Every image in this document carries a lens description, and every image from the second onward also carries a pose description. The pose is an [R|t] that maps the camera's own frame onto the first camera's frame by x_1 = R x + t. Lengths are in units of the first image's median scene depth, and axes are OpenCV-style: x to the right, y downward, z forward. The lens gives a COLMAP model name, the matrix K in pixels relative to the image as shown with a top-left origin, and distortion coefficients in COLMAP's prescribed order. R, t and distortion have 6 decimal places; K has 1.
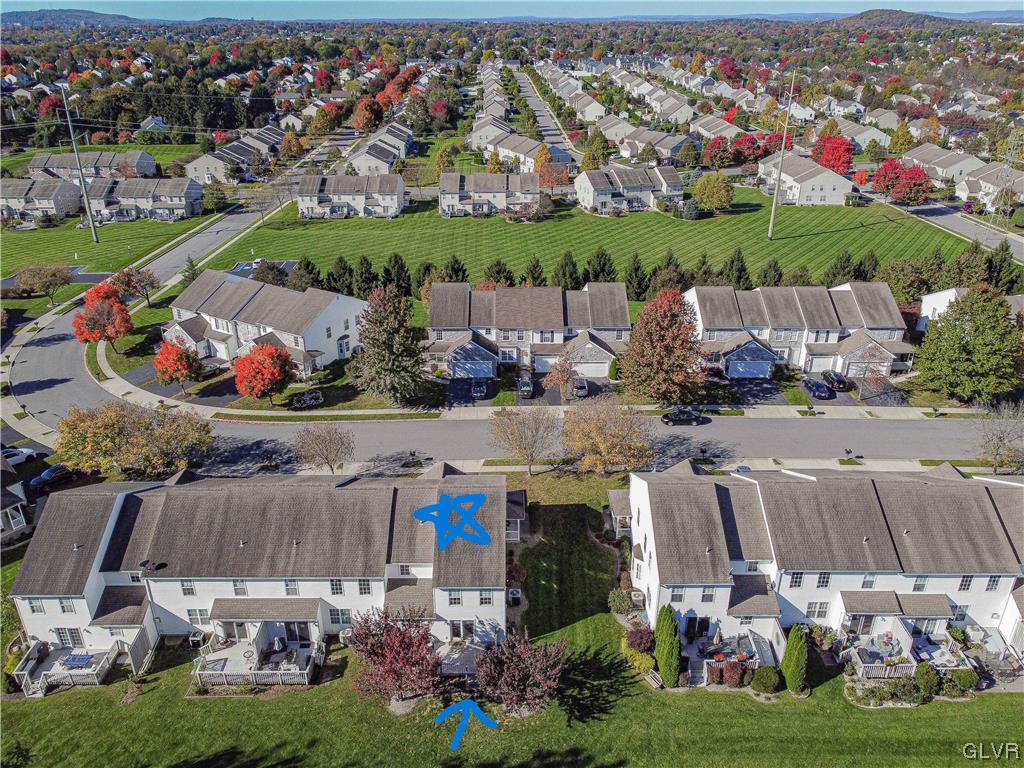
lens RADIAL K [[773.6, 0, 511.1], [0, 773.6, 384.9], [0, 0, 1]] dist [-0.004364, 0.002800]
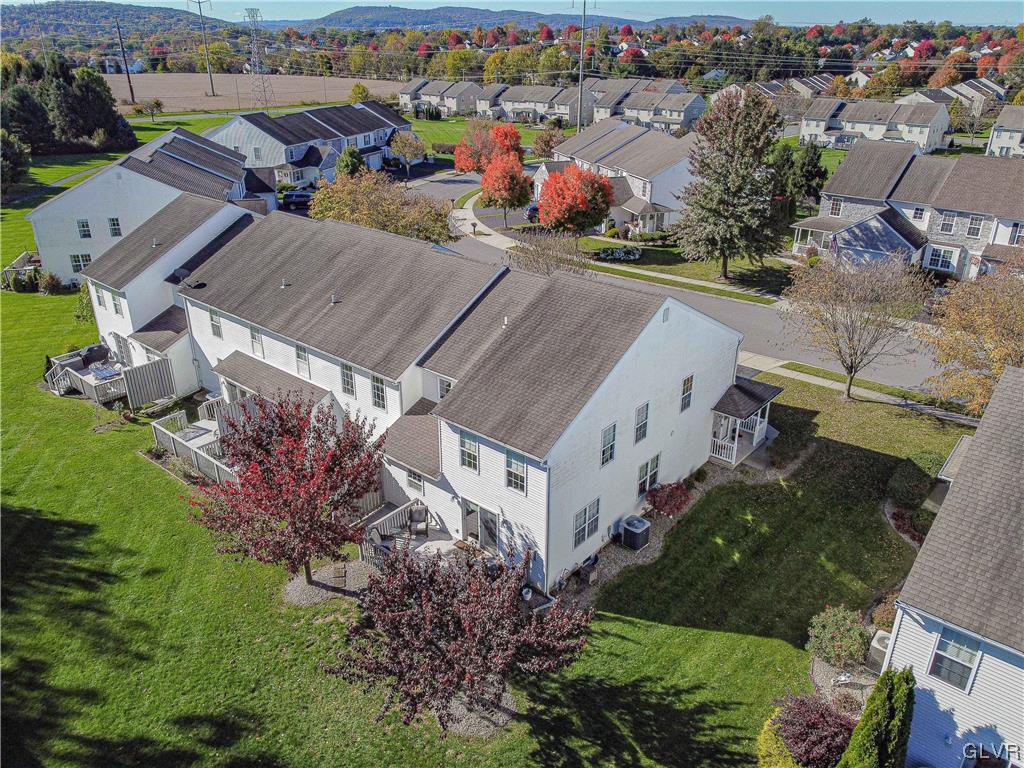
lens RADIAL K [[773.6, 0, 513.1], [0, 773.6, 384.8], [0, 0, 1]] dist [-0.004364, 0.002800]
pose [[0.755583, 0.274368, -0.594825, 0.165571], [-0.281315, 0.955966, 0.083604, 0.128224], [0.591571, 0.104164, 0.799496, 0.427714]]
